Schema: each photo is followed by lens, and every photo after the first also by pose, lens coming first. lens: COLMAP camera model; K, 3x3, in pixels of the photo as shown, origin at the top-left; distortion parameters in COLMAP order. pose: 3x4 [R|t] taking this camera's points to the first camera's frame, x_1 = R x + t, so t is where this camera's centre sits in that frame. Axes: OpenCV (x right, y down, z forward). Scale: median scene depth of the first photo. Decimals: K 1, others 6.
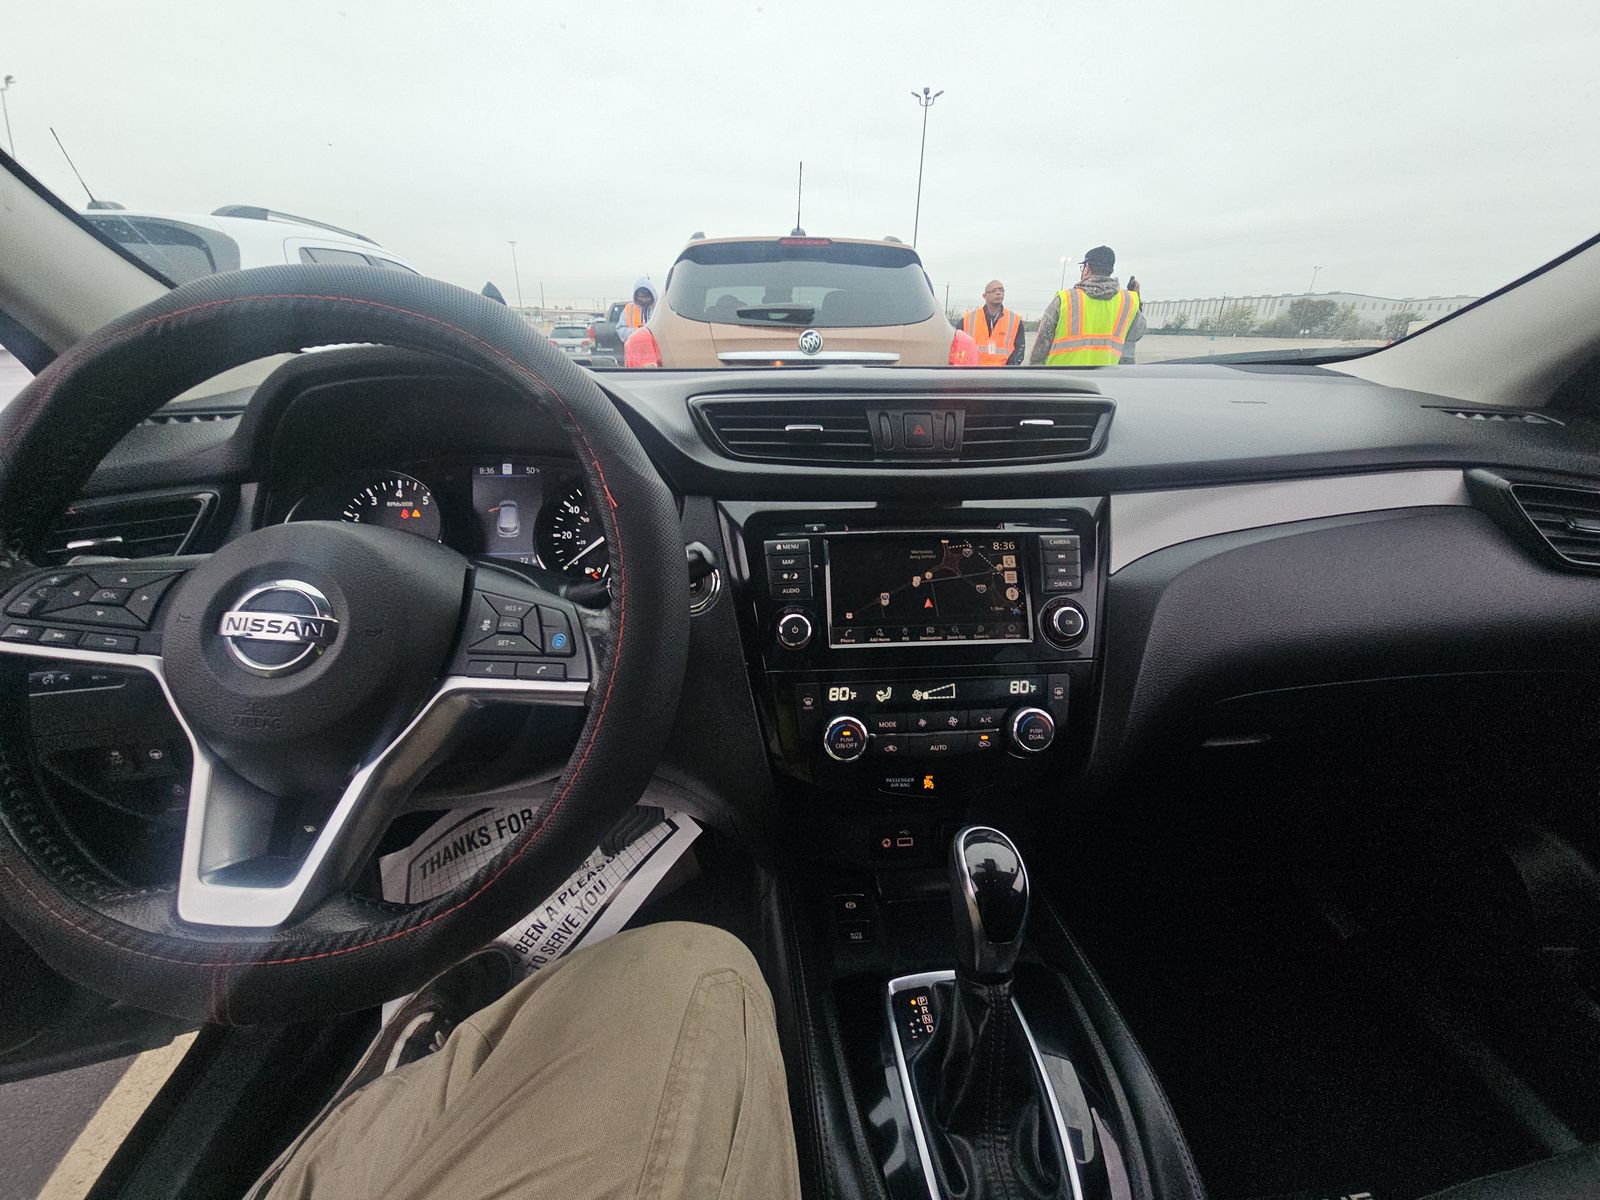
lens RADIAL K [[656.6, 0, 807.8], [0, 656.6, 594.4], [0, 0, 1]] dist [0.003084, -0.007961]
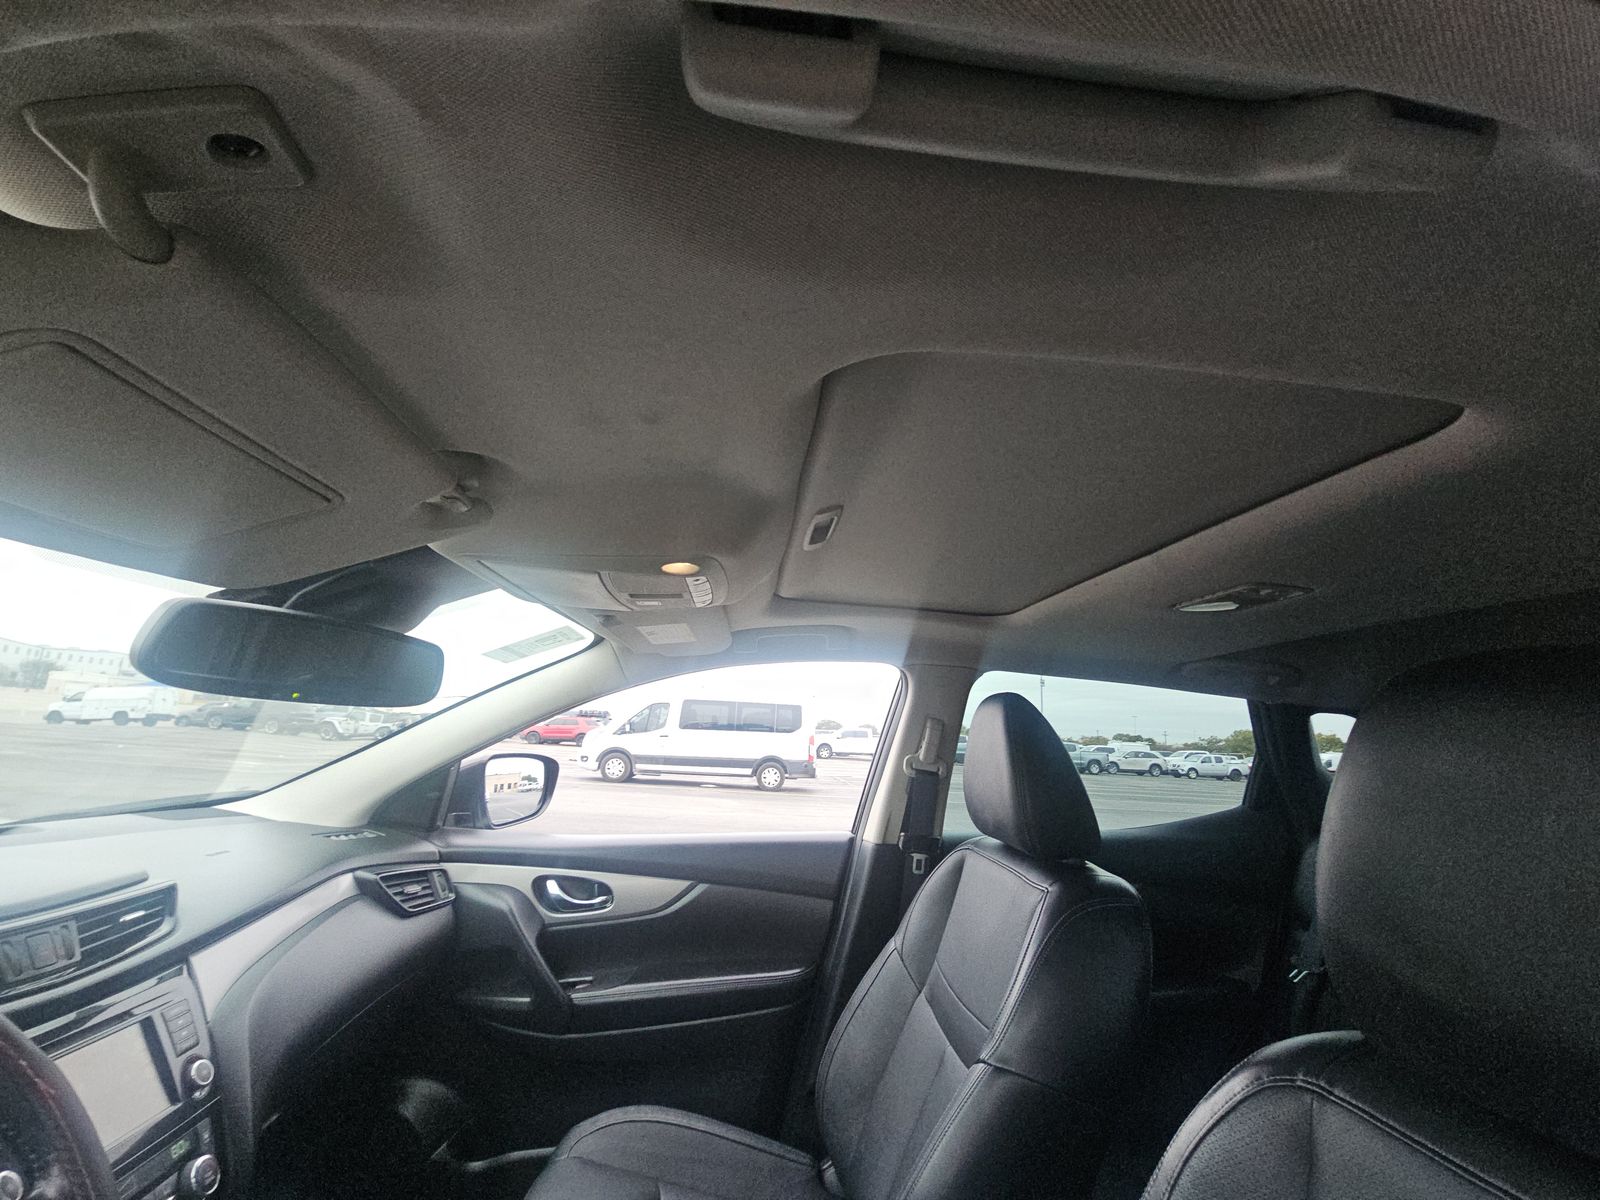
lens RADIAL K [[655.4, 0, 805.8], [0, 655.4, 598.9], [0, 0, 1]] dist [0.020379, -0.016421]
pose [[0.000466, 0.192106, 0.981374, -0.951607], [0.311692, 0.932458, -0.182678, -0.202541], [-0.950183, 0.305971, -0.059443, -0.273266]]
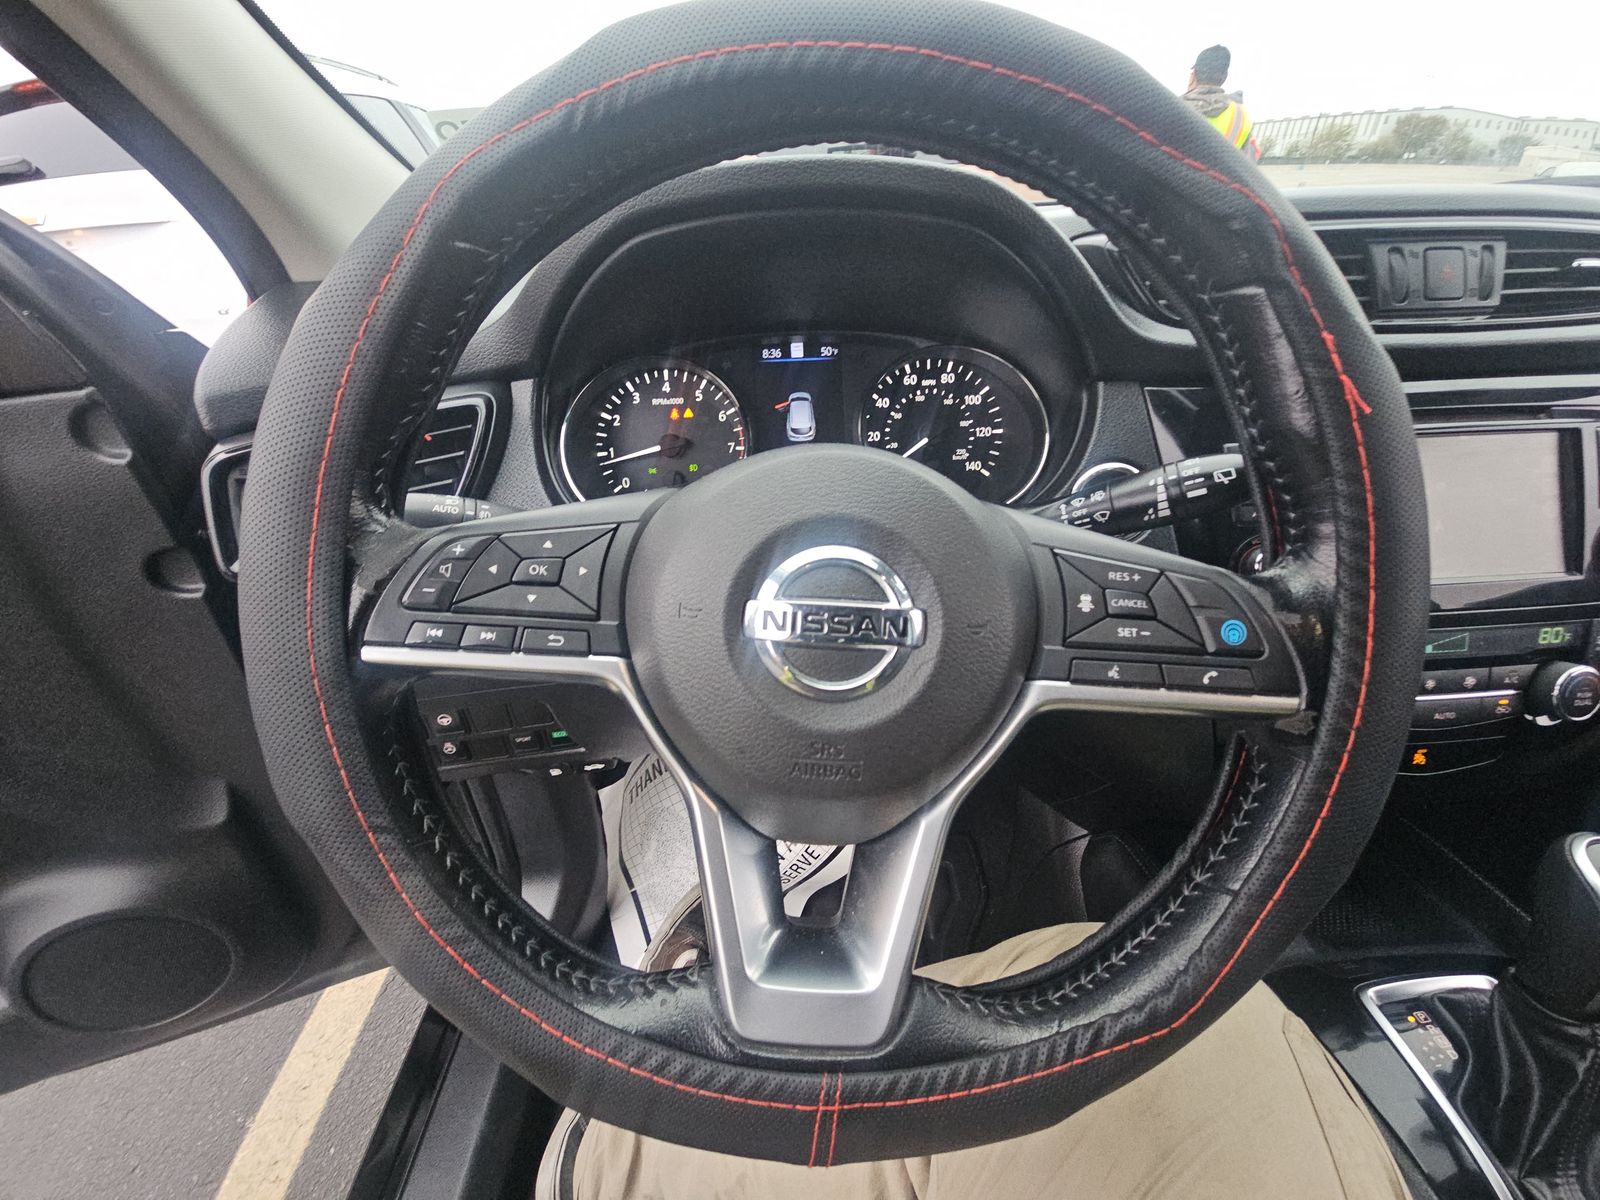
lens RADIAL K [[655.4, 0, 805.8], [0, 655.4, 598.9], [0, 0, 1]] dist [0.020379, -0.016421]
pose [[0.998226, -0.009265, -0.058818, -0.466407], [0.020106, 0.982250, 0.186495, -0.054728], [0.056046, -0.187347, 0.980694, 0.216518]]
